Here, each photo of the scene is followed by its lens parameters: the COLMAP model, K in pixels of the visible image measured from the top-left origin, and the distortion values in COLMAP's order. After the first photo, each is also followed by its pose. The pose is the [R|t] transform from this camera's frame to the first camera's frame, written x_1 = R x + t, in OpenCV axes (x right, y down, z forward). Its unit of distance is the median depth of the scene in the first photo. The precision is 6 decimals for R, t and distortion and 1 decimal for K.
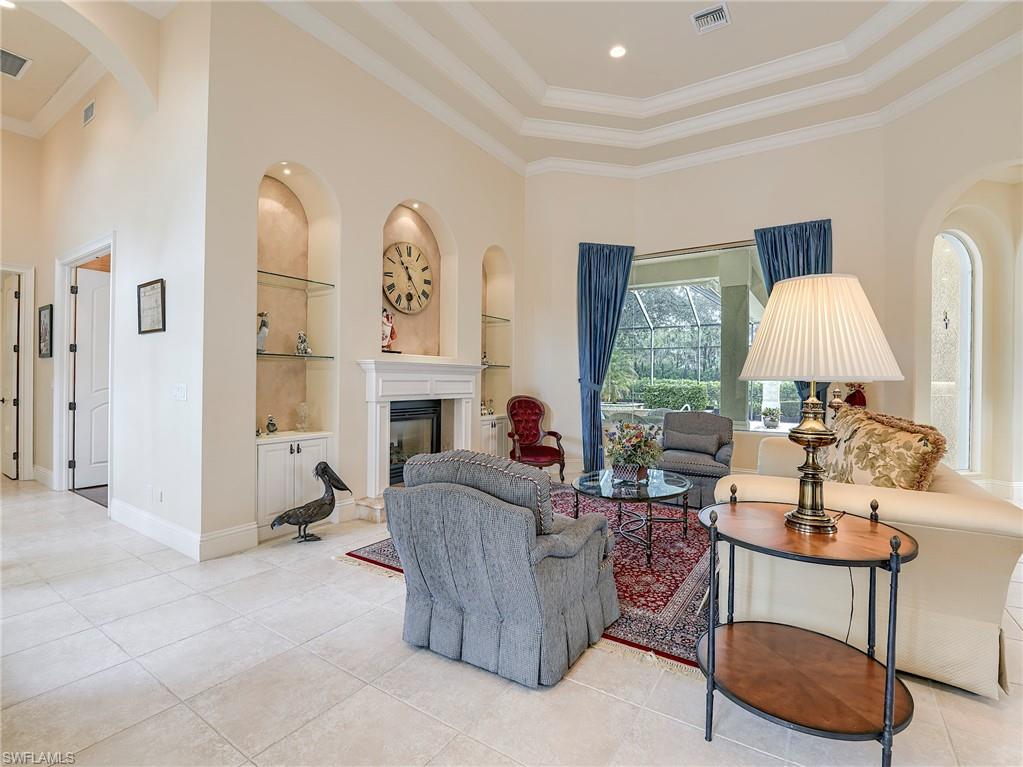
lens RADIAL K [[479.1, 0, 512.7], [0, 479.1, 379.4], [0, 0, 1]] dist [-0.025937, -0.000598]
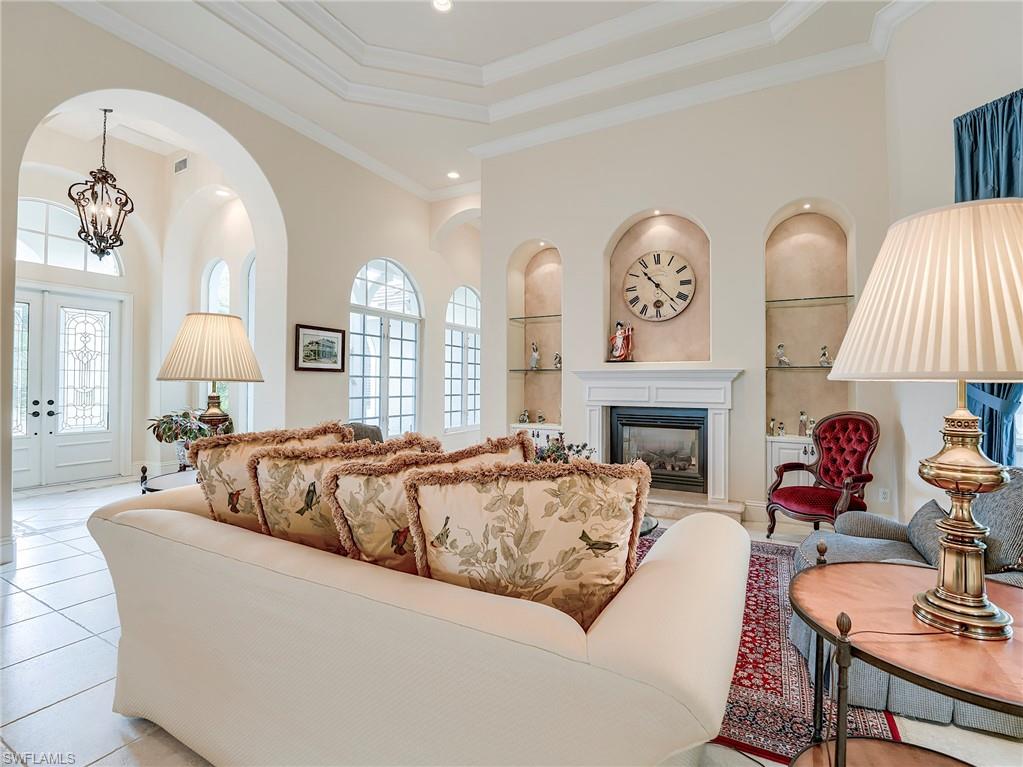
lens RADIAL K [[479.1, 0, 512.7], [0, 479.1, 379.4], [0, 0, 1]] dist [-0.025937, -0.000598]
pose [[0.084320, -0.021009, -0.996217, 0.752279], [-0.003226, 0.999767, -0.021357, 0.007495], [0.996433, 0.005014, 0.084233, 0.612722]]
